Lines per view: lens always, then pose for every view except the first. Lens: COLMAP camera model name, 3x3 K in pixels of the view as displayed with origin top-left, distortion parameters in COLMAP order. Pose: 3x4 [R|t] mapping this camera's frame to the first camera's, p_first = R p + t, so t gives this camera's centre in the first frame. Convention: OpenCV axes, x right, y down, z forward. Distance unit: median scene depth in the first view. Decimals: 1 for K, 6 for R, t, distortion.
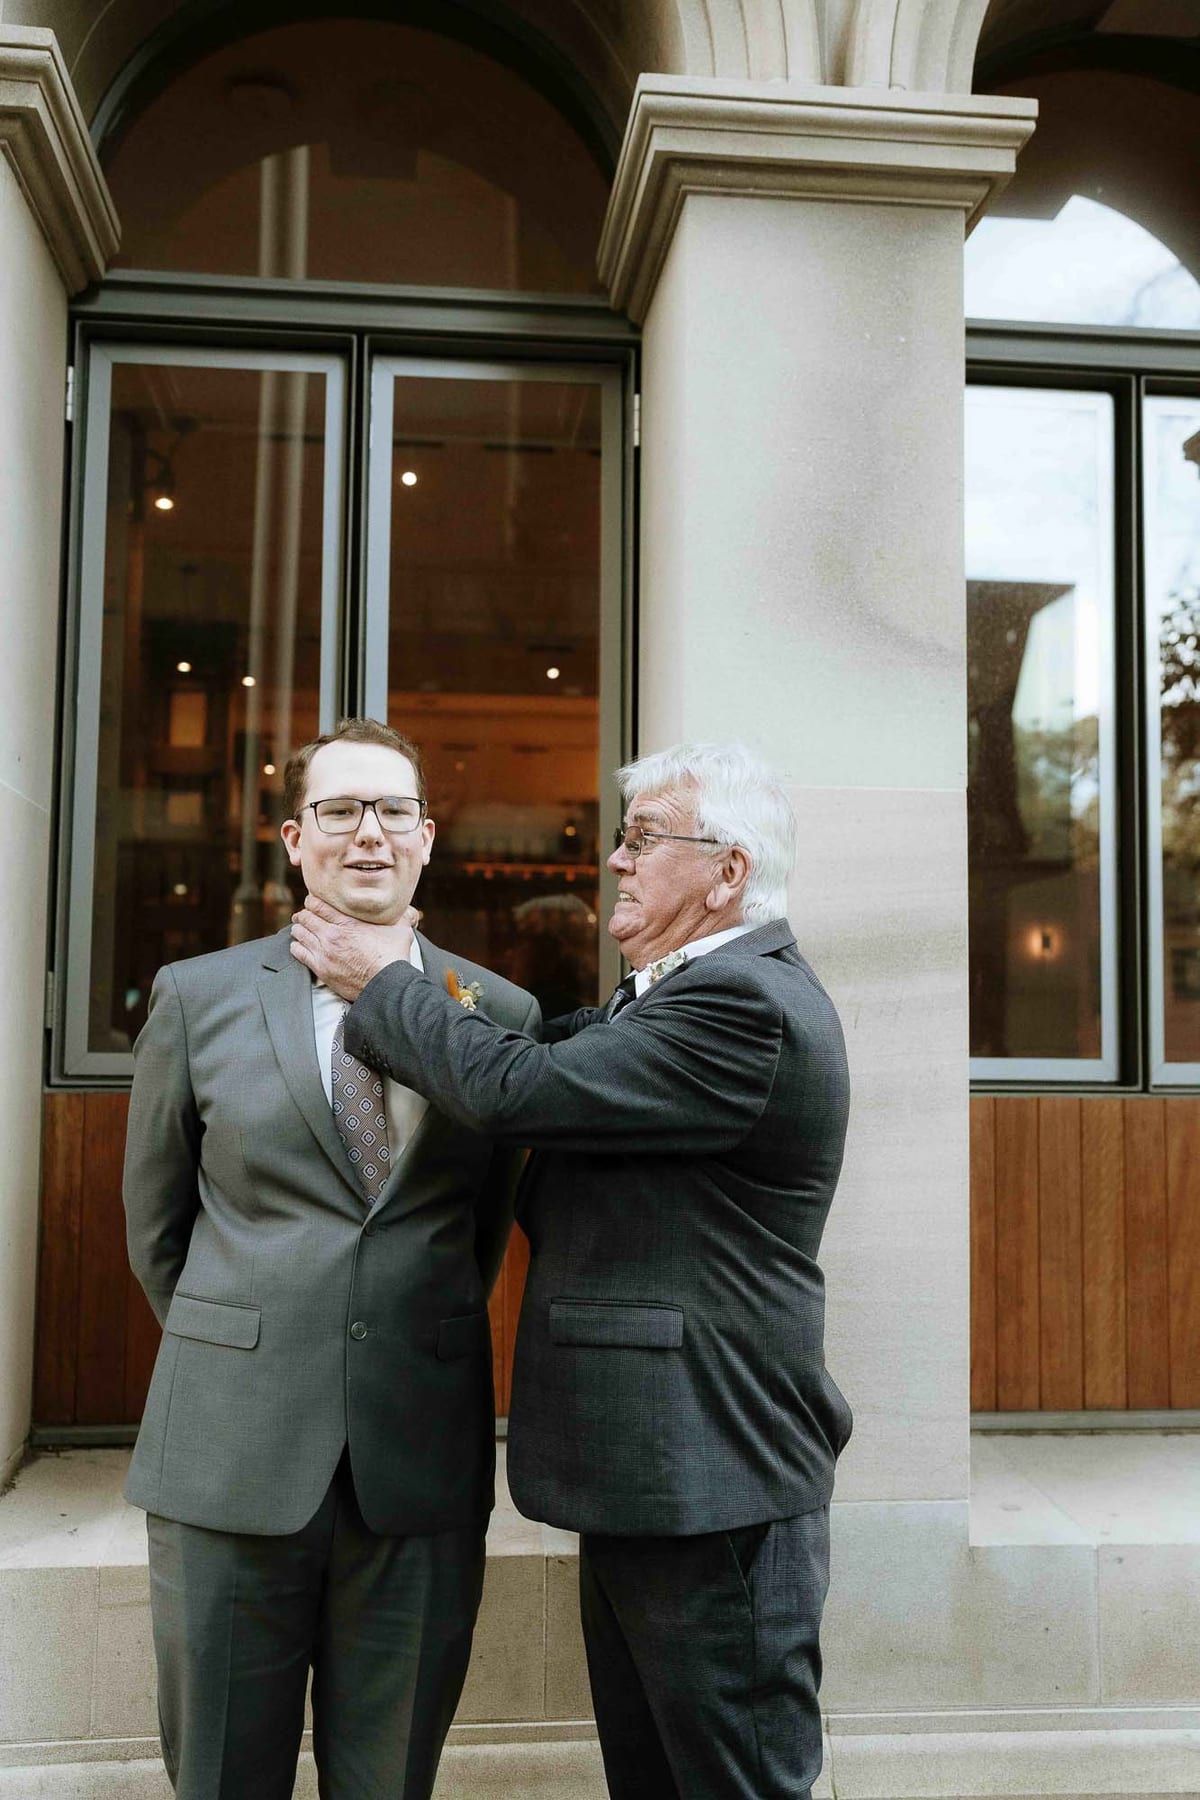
lens RADIAL K [[1710.5, 0, 600.0], [0, 1710.5, 900.0], [0, 0, 1]] dist [-0.014212, 0.115750]
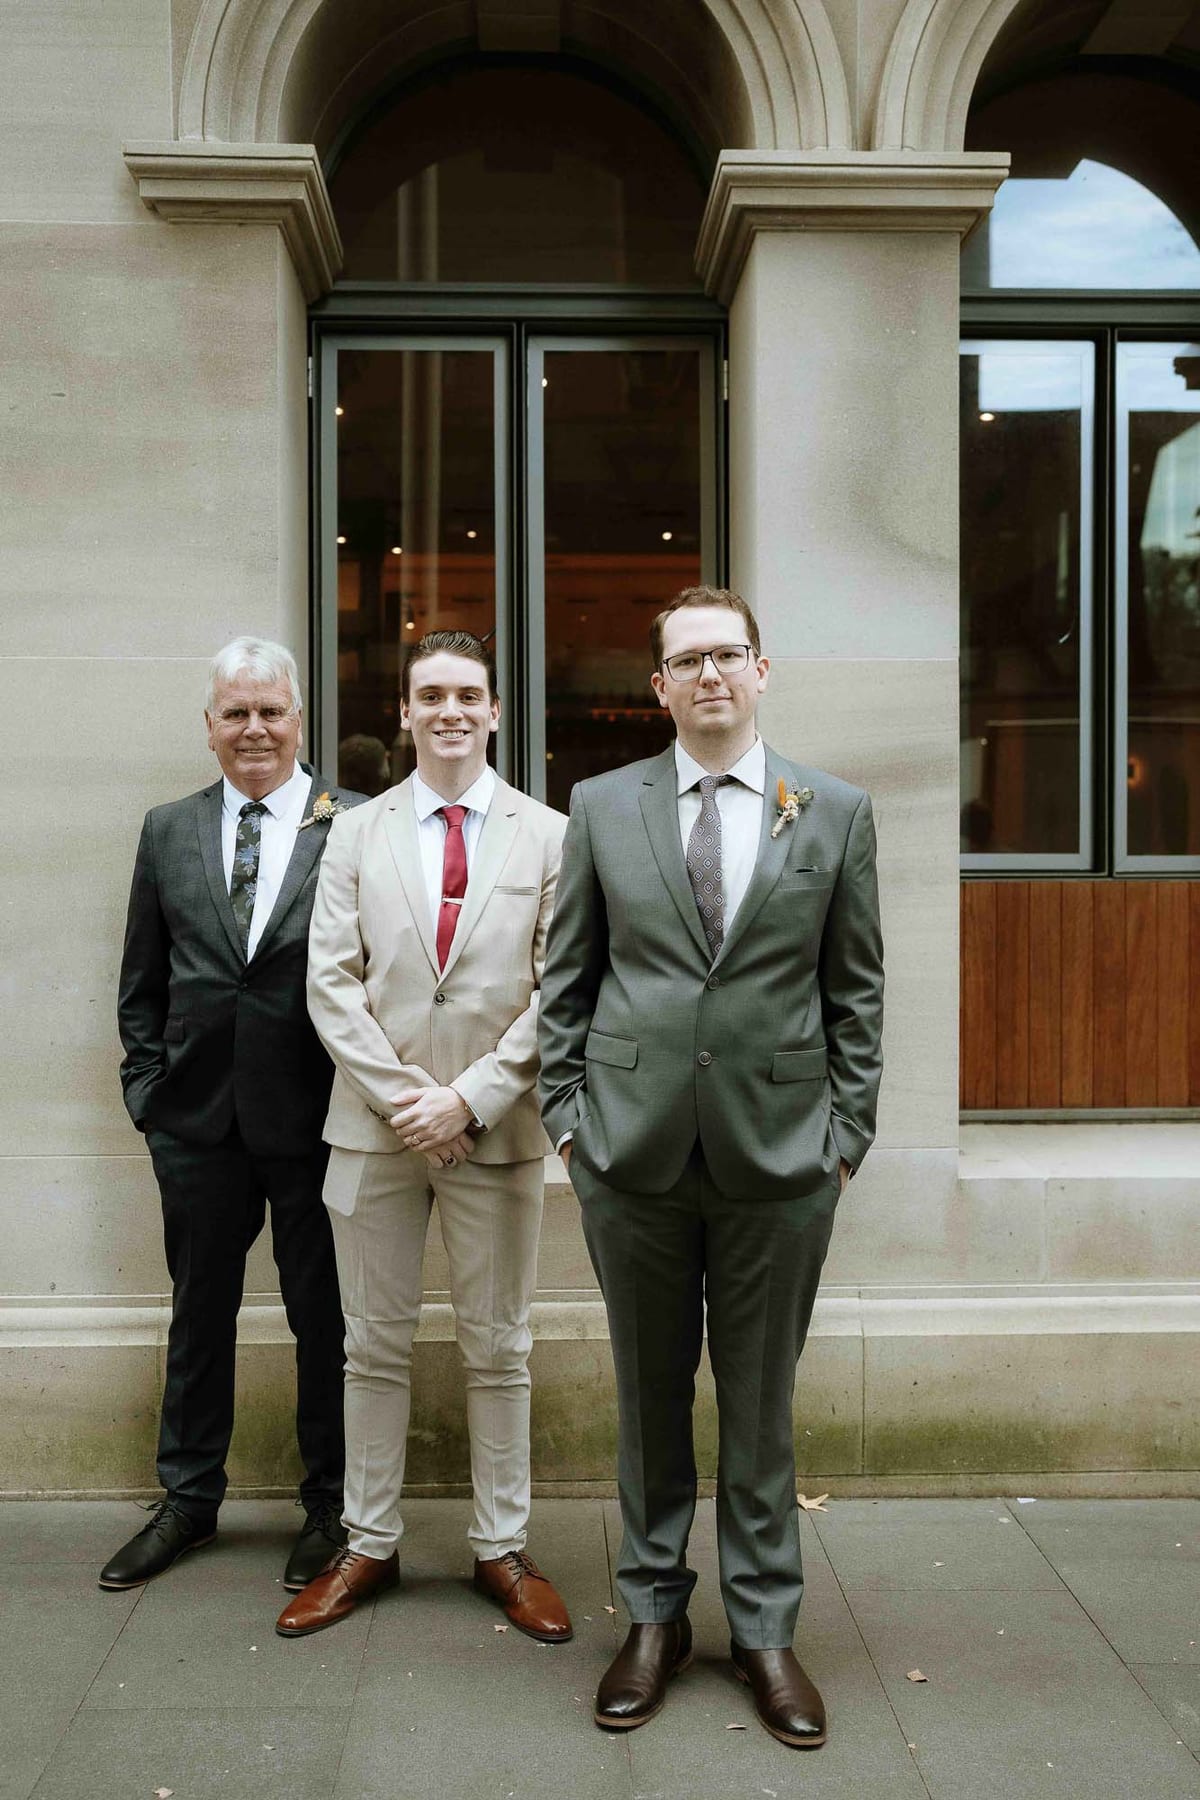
lens RADIAL K [[1710.5, 0, 600.0], [0, 1710.5, 900.0], [0, 0, 1]] dist [-0.014212, 0.115750]
pose [[0.997447, -0.011995, -0.070395, 0.012857], [0.018525, 0.995507, 0.092856, -0.002018], [0.068964, -0.093923, 0.993188, -0.375463]]
